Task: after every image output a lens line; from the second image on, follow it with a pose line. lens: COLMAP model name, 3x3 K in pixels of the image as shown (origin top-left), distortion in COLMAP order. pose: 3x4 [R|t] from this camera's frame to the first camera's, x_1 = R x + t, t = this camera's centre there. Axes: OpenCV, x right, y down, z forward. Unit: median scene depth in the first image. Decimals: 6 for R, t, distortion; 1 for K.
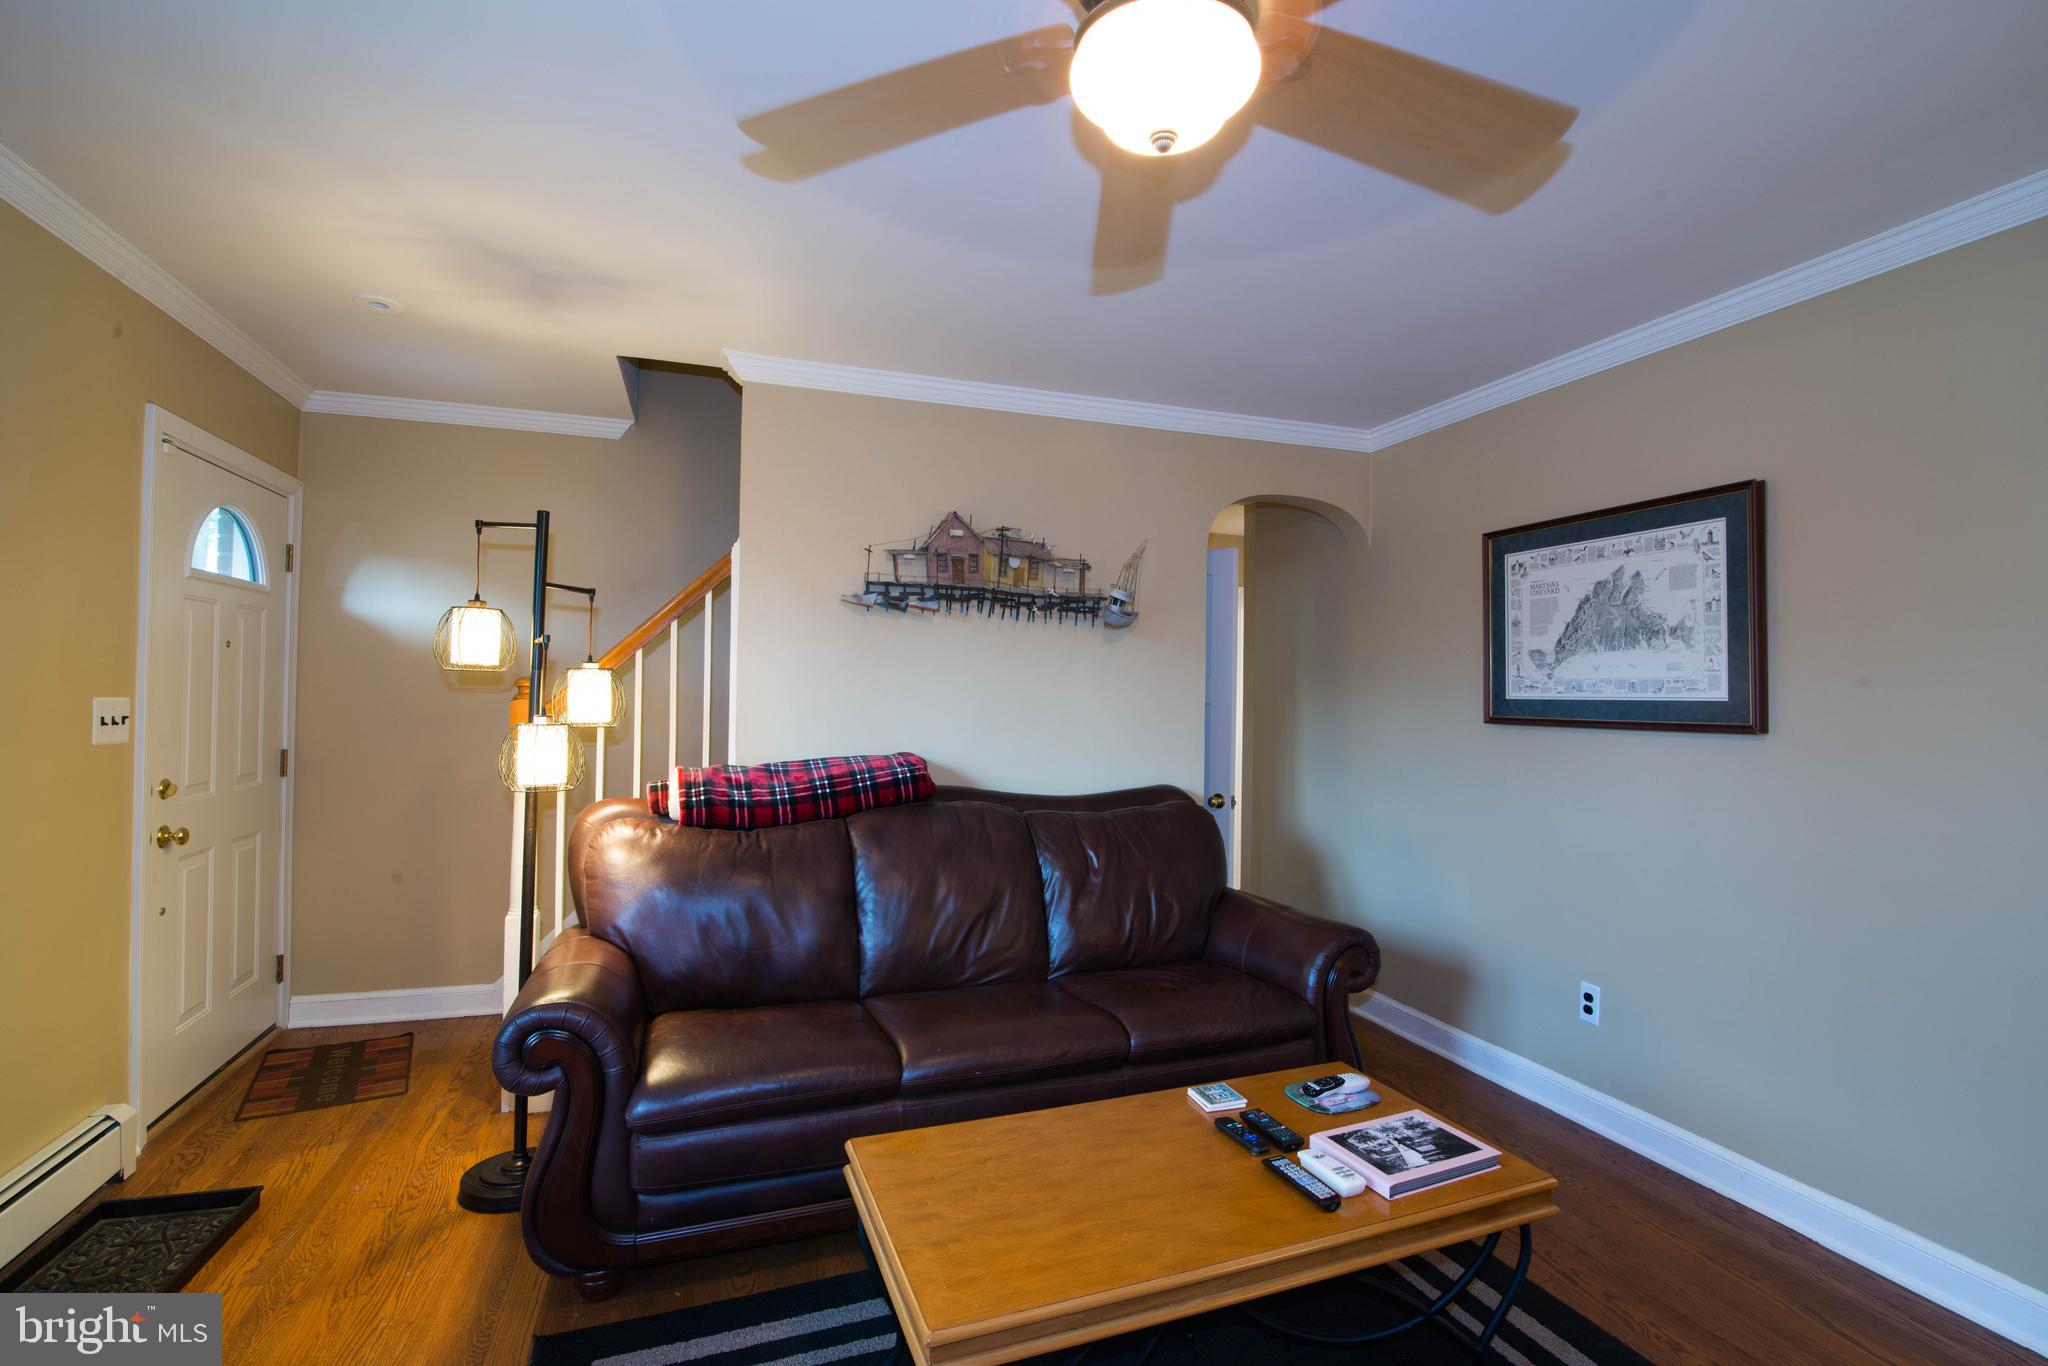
lens RADIAL K [[933.6, 0, 1026.2], [0, 933.6, 684.3], [0, 0, 1]] dist [-0.022501, 0.002396]
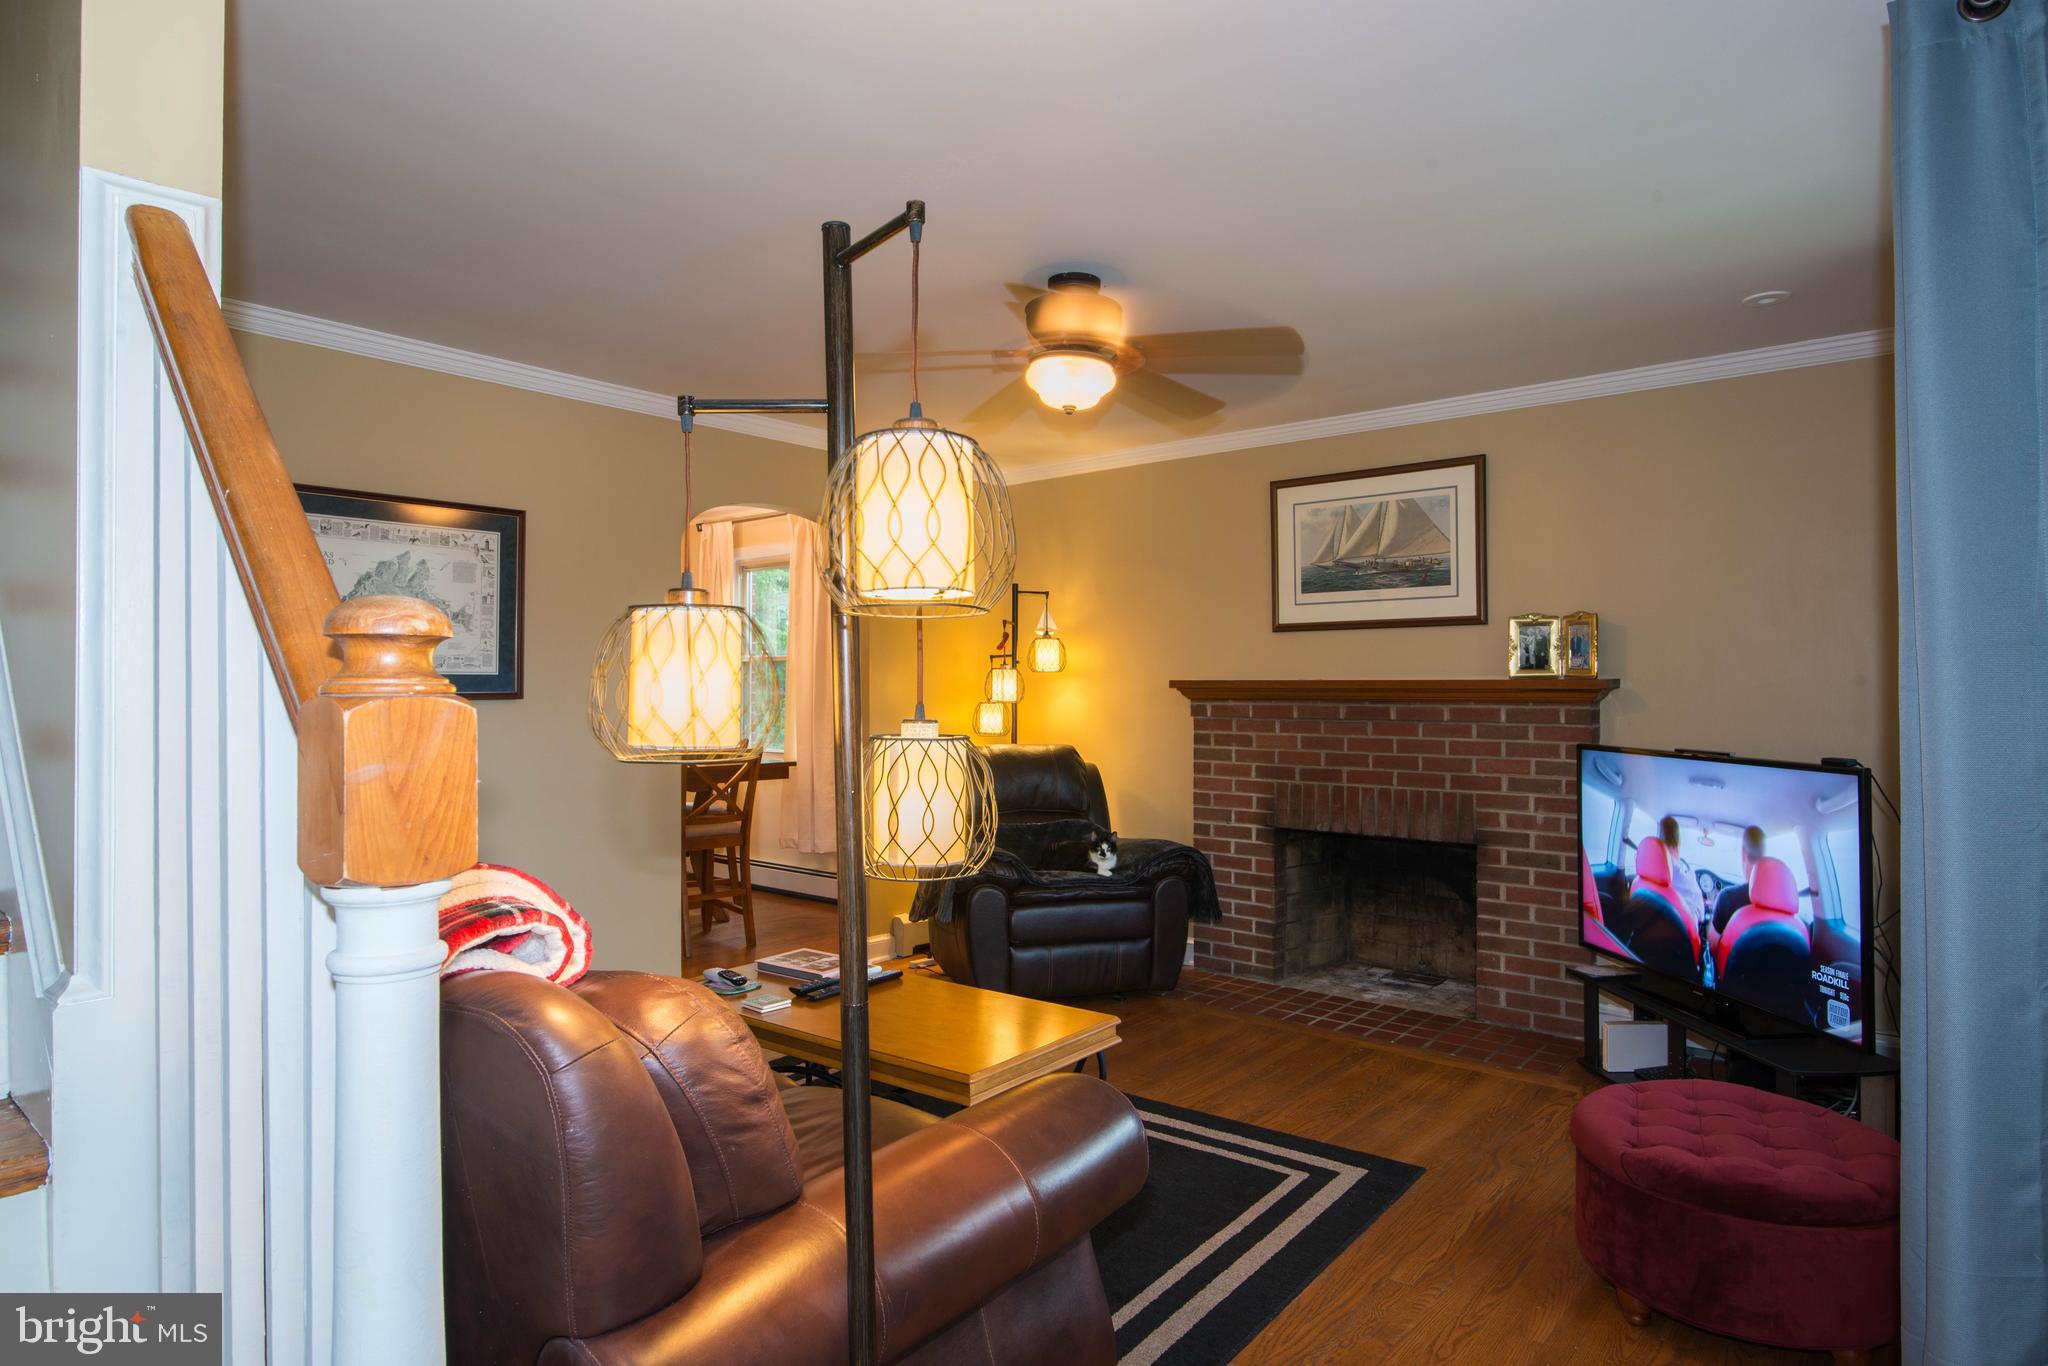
lens RADIAL K [[1154.8, 0, 1030.3], [0, 1154.8, 679.3], [0, 0, 1]] dist [-0.006528, 0.001071]
pose [[-0.512485, -0.009521, 0.858643, -0.938017], [-0.019238, 0.999815, -0.000396, 0.010058], [-0.858480, -0.016721, -0.512574, 1.096332]]
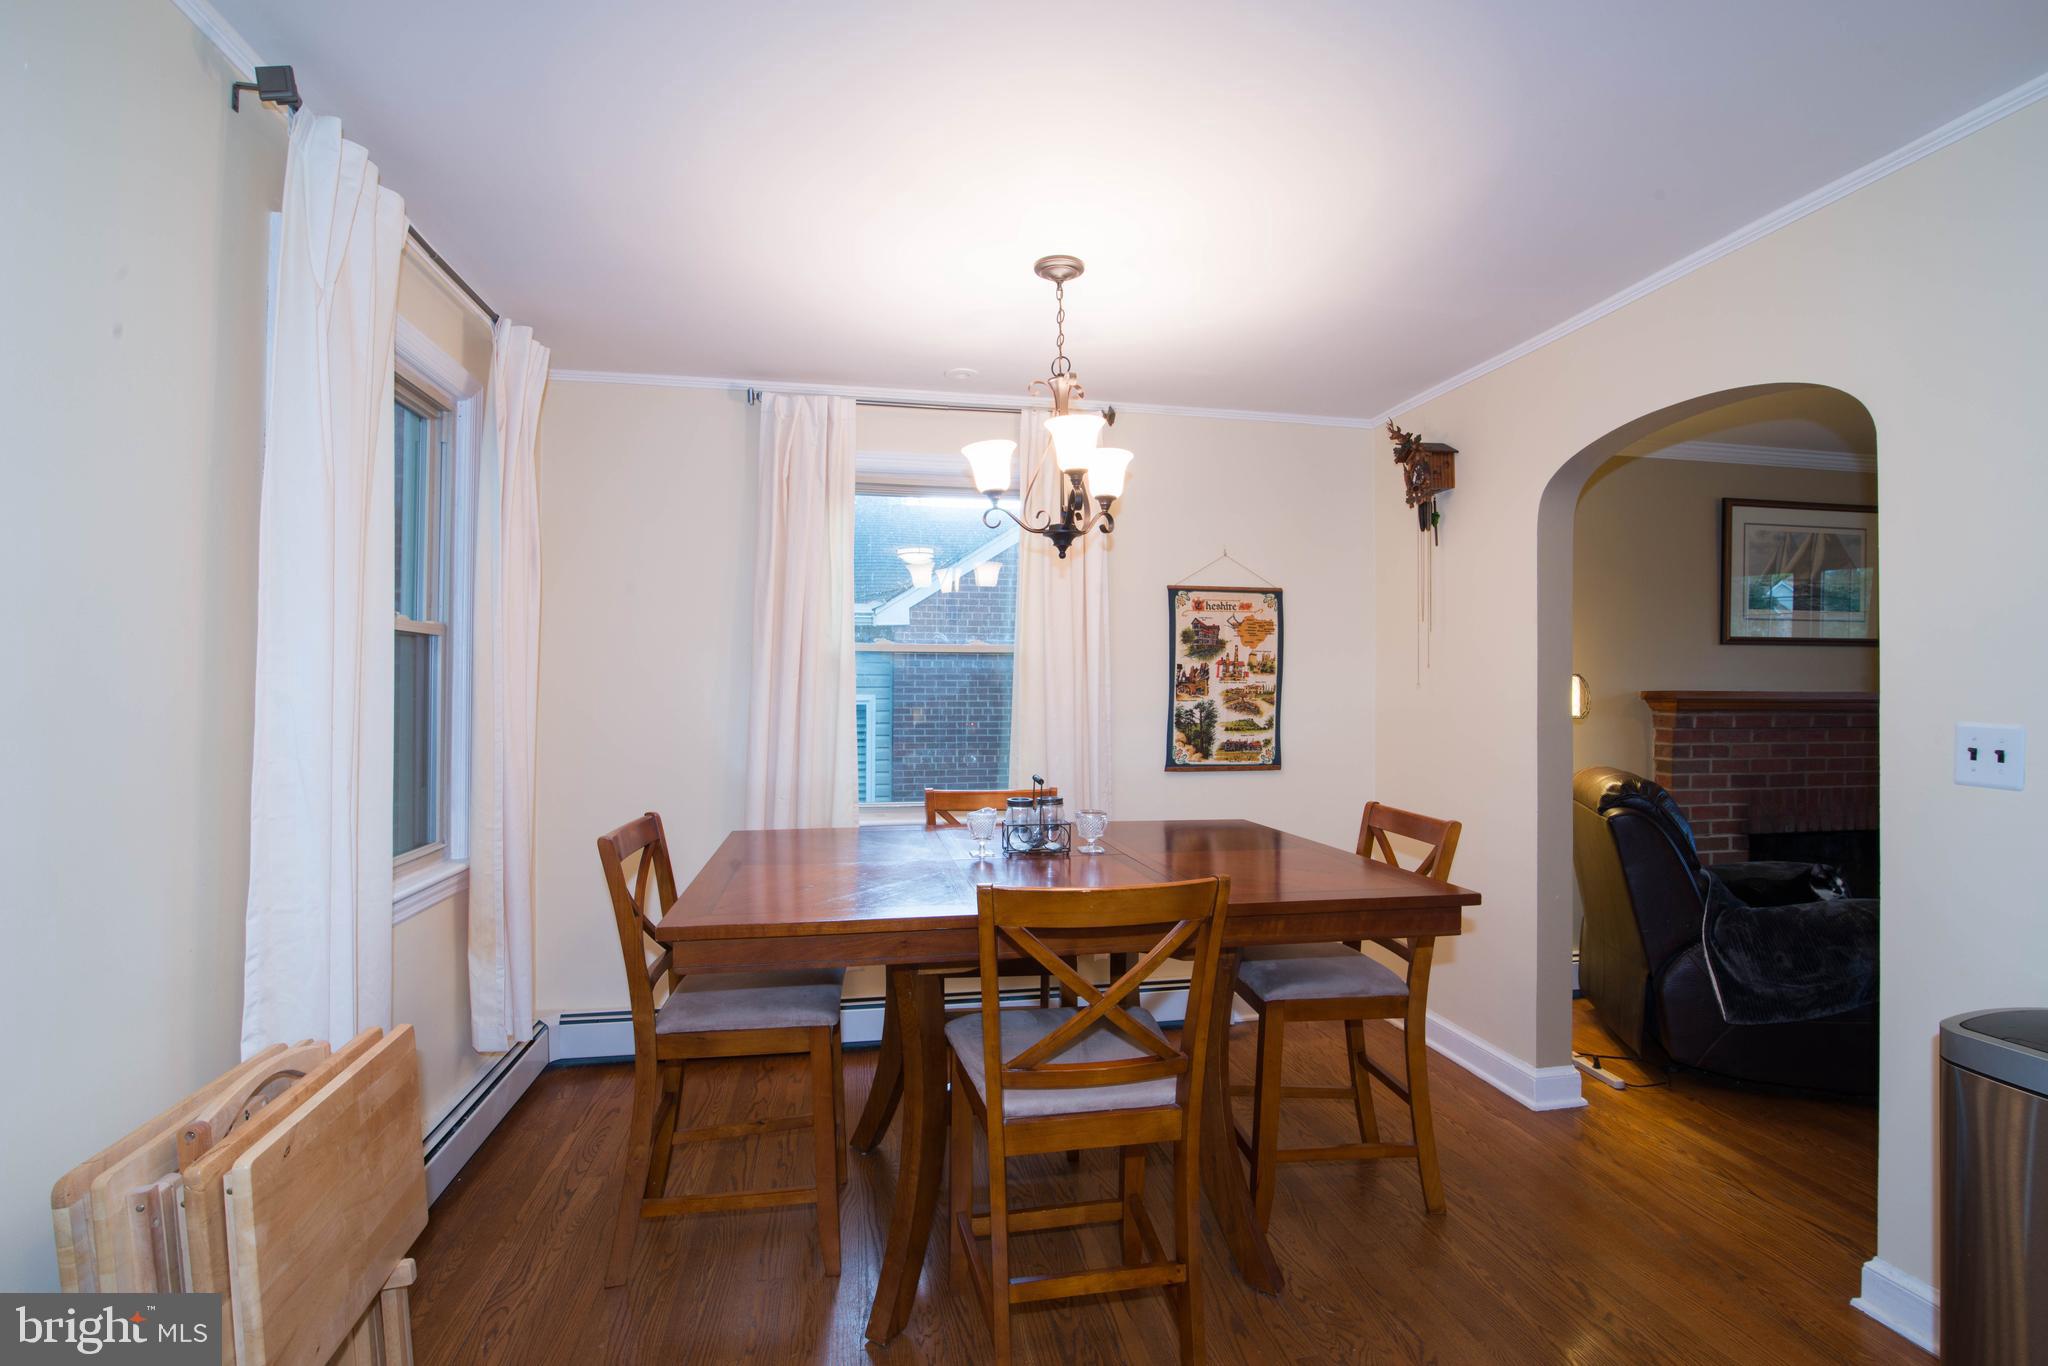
lens RADIAL K [[933.6, 0, 1022.9], [0, 933.6, 681.6], [0, 0, 1]] dist [-0.022501, 0.002396]
pose [[-0.987694, -0.017481, 0.155422, 1.395906], [-0.020490, 0.999632, -0.017783, 0.038779], [-0.155054, -0.020749, -0.987688, 1.498136]]
